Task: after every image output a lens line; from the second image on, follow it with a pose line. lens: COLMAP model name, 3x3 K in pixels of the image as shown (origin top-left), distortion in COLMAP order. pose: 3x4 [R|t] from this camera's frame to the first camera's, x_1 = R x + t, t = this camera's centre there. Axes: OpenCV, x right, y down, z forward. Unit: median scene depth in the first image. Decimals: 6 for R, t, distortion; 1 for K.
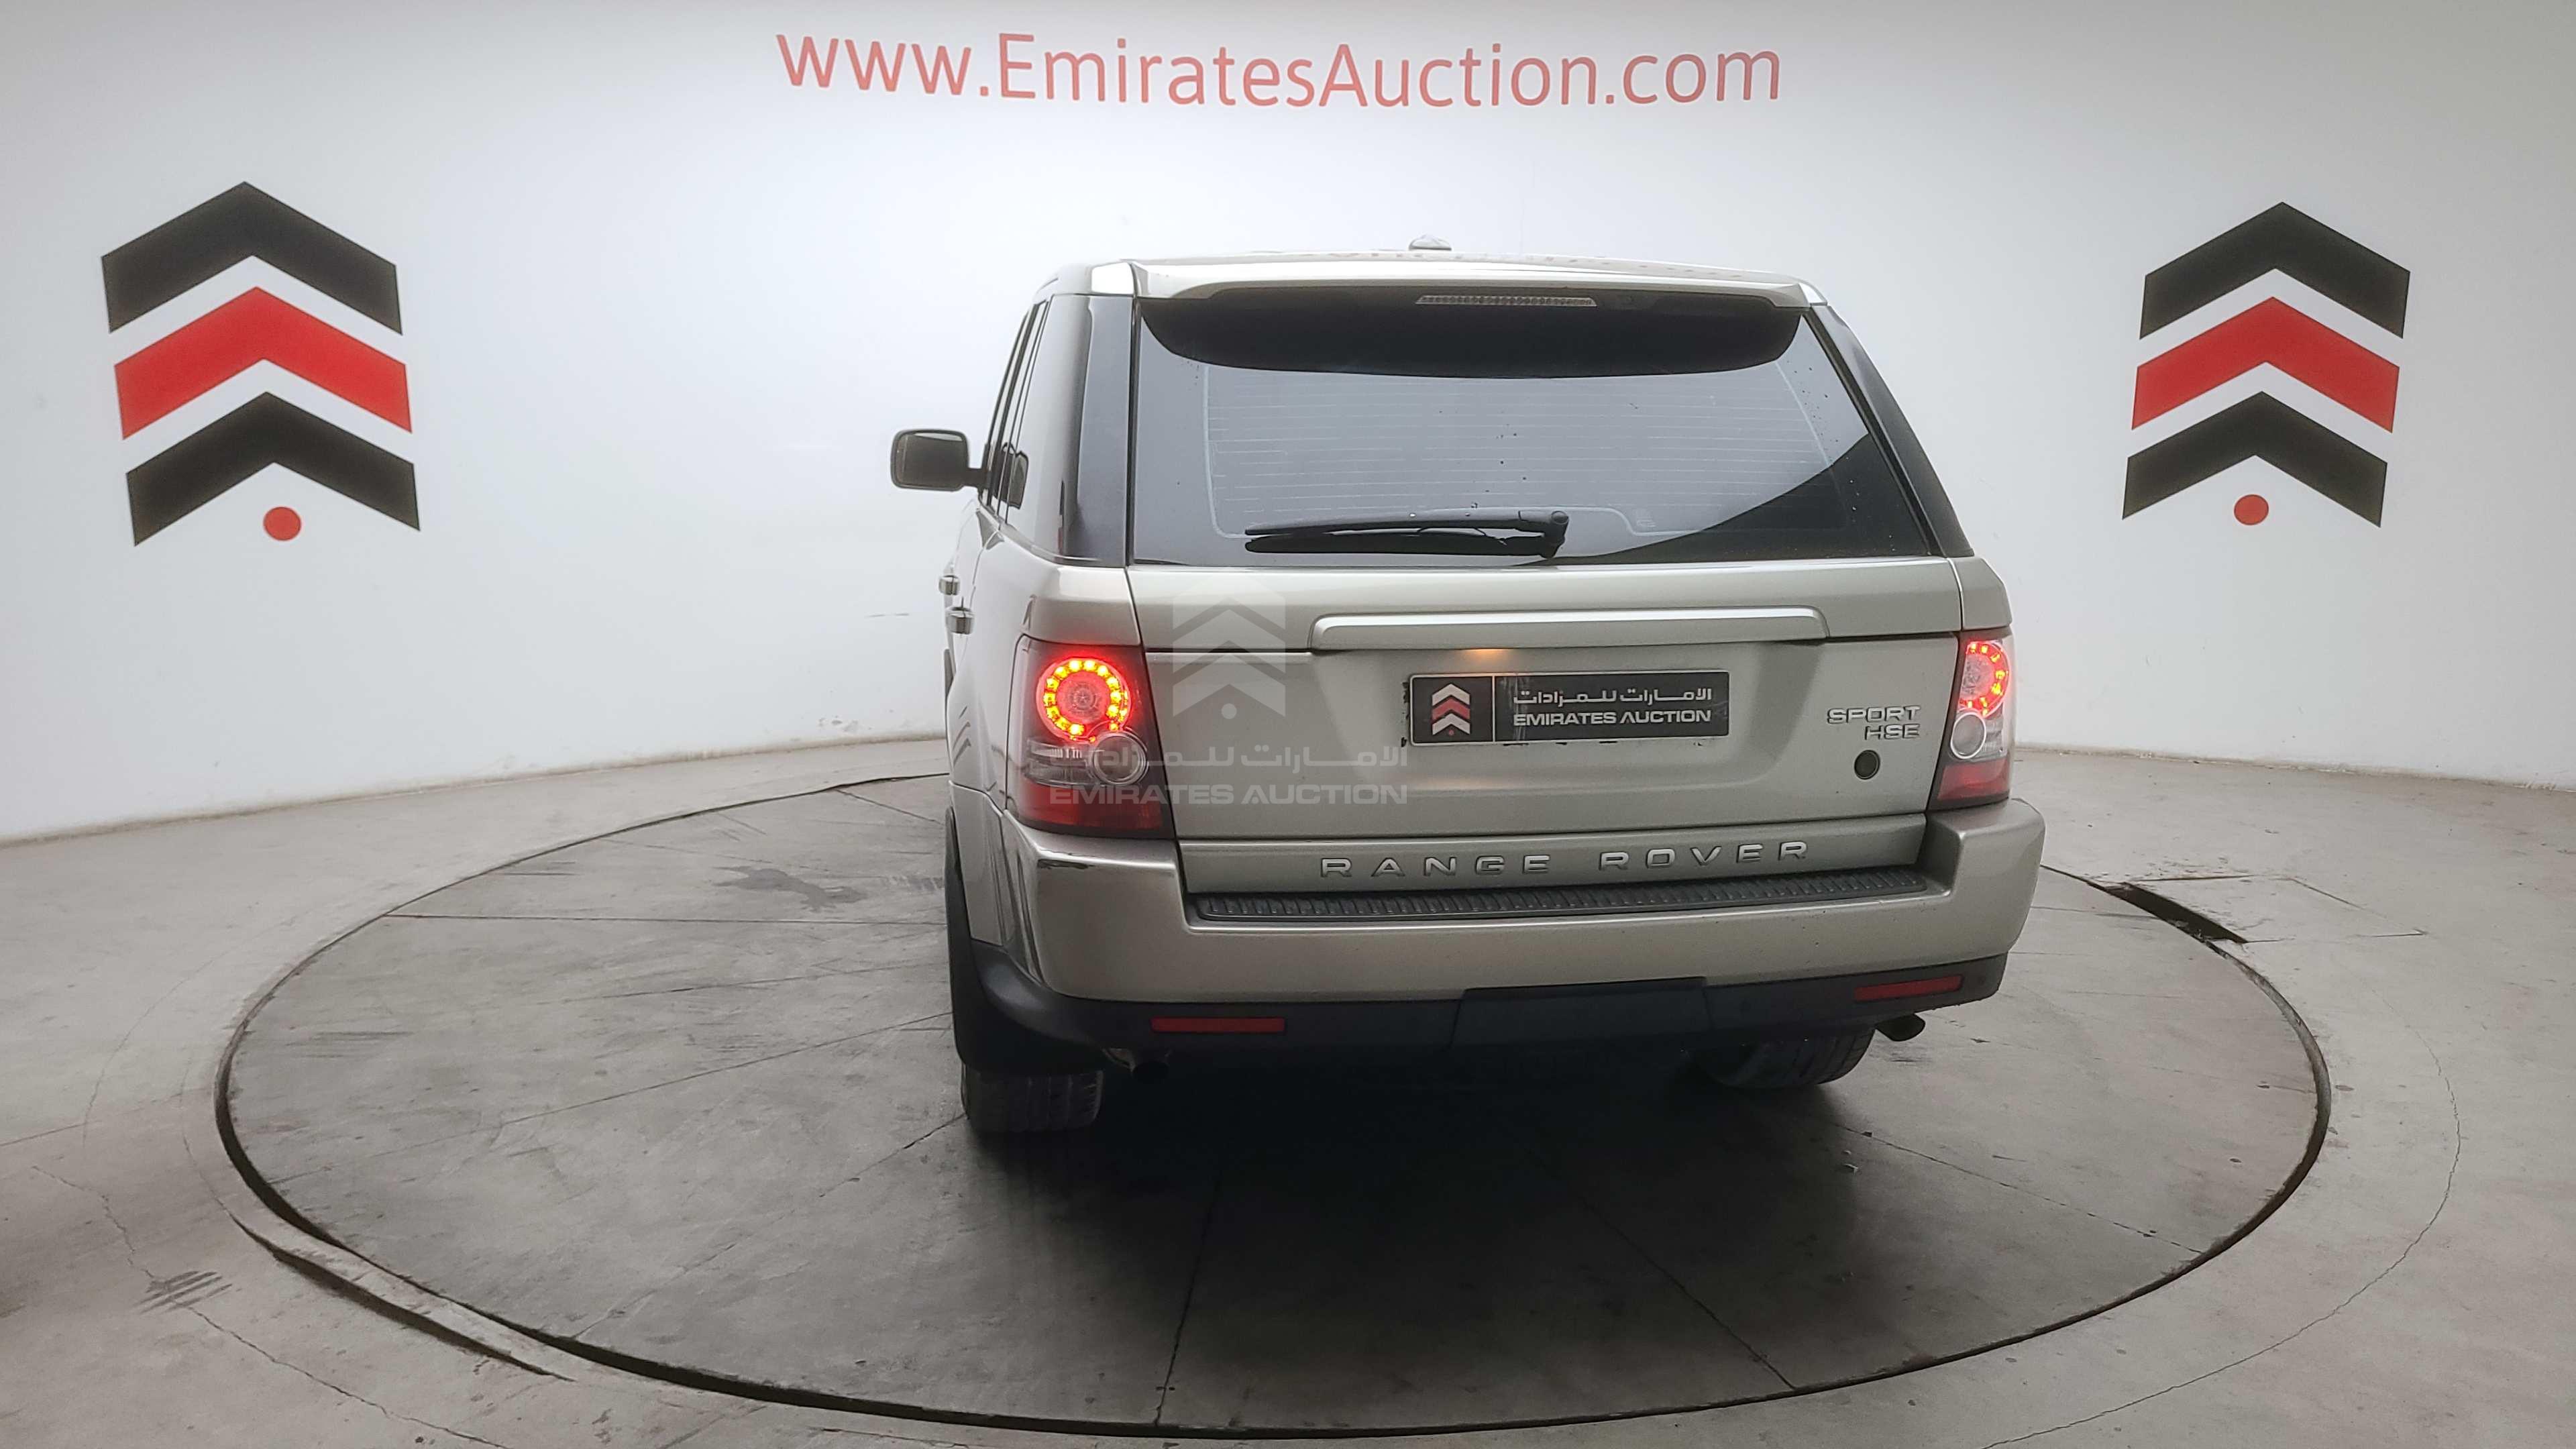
lens RADIAL K [[1979.9, 0, 1295.2], [0, 1979.9, 756.9], [0, 0, 1]] dist [0.039353, -0.000597]
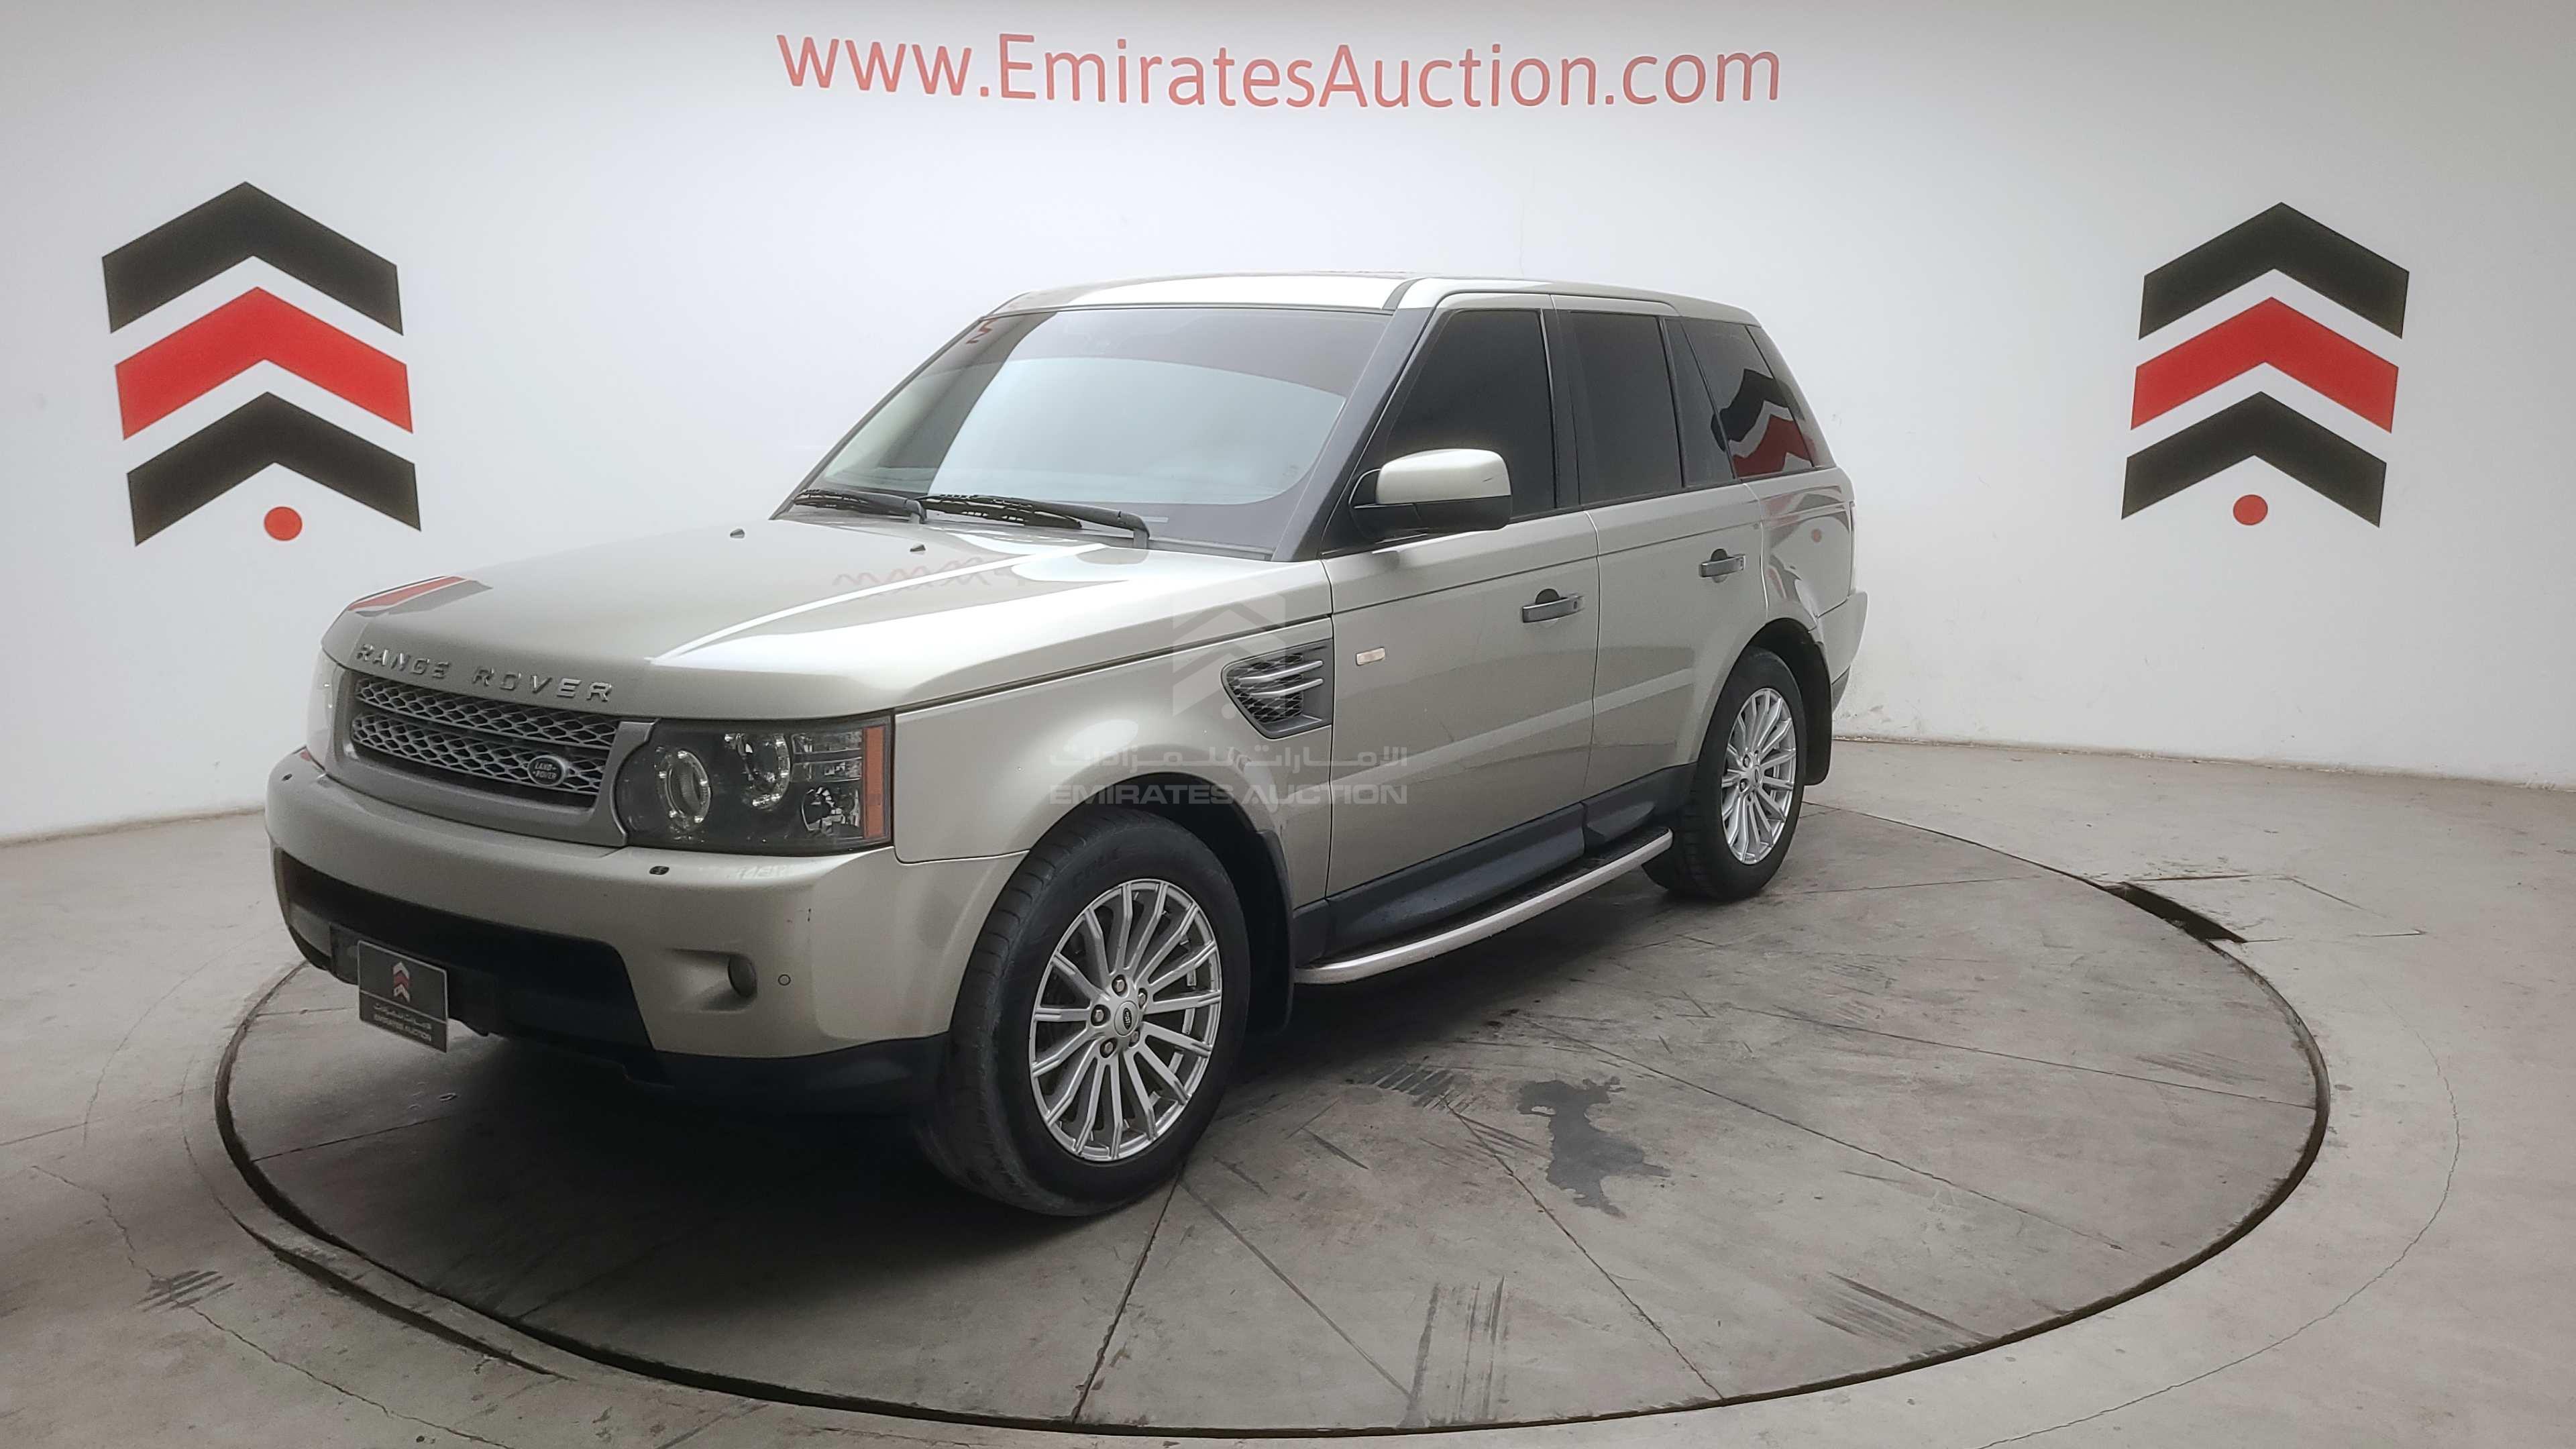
lens RADIAL K [[1979.9, 0, 1308.1], [0, 1979.9, 712.6], [0, 0, 1]] dist [0.039353, -0.000597]
pose [[-0.685342, -0.151465, 0.712295, -1.229363], [0.120410, 0.941097, 0.315972, -0.562046], [-0.718197, 0.302317, -0.626736, 2.727032]]
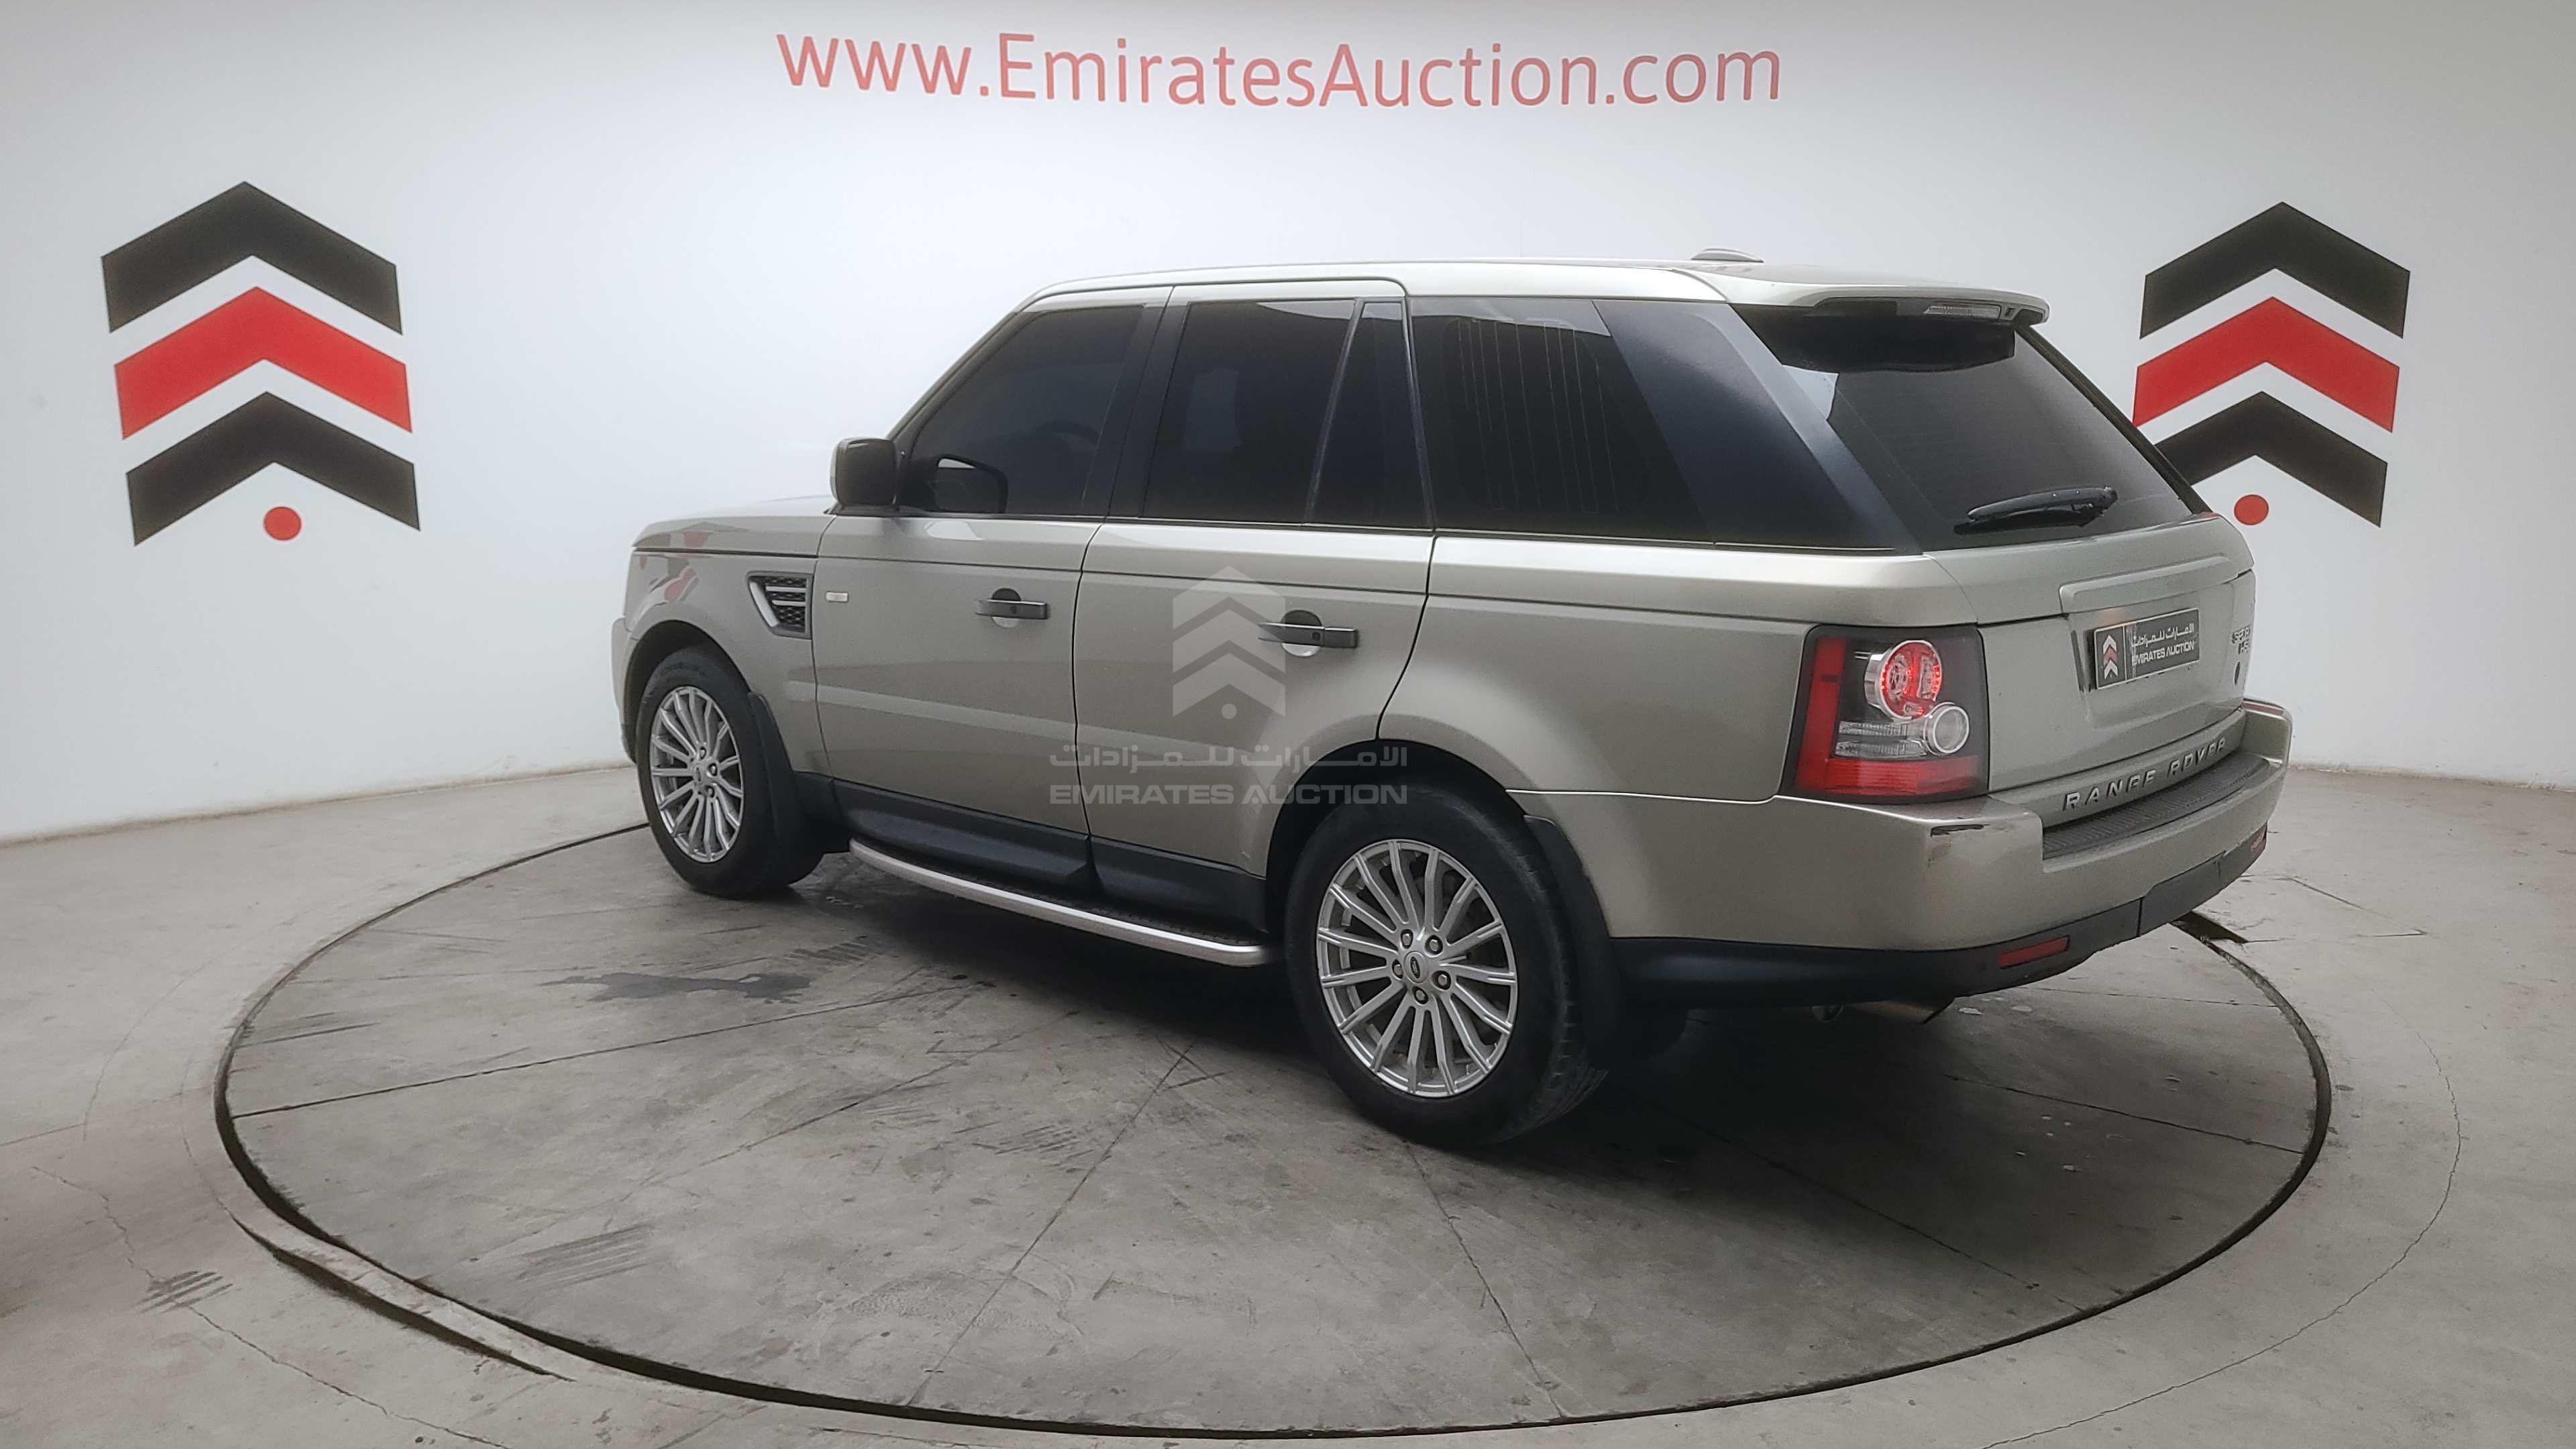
lens RADIAL K [[1979.9, 0, 1293.3], [0, 1979.9, 737.6], [0, 0, 1]] dist [0.039353, -0.000597]
pose [[0.805864, -0.109048, 0.581972, -0.987370], [0.114924, 0.993009, 0.026930, -0.062125], [-0.580840, 0.045181, 0.812763, 0.310857]]
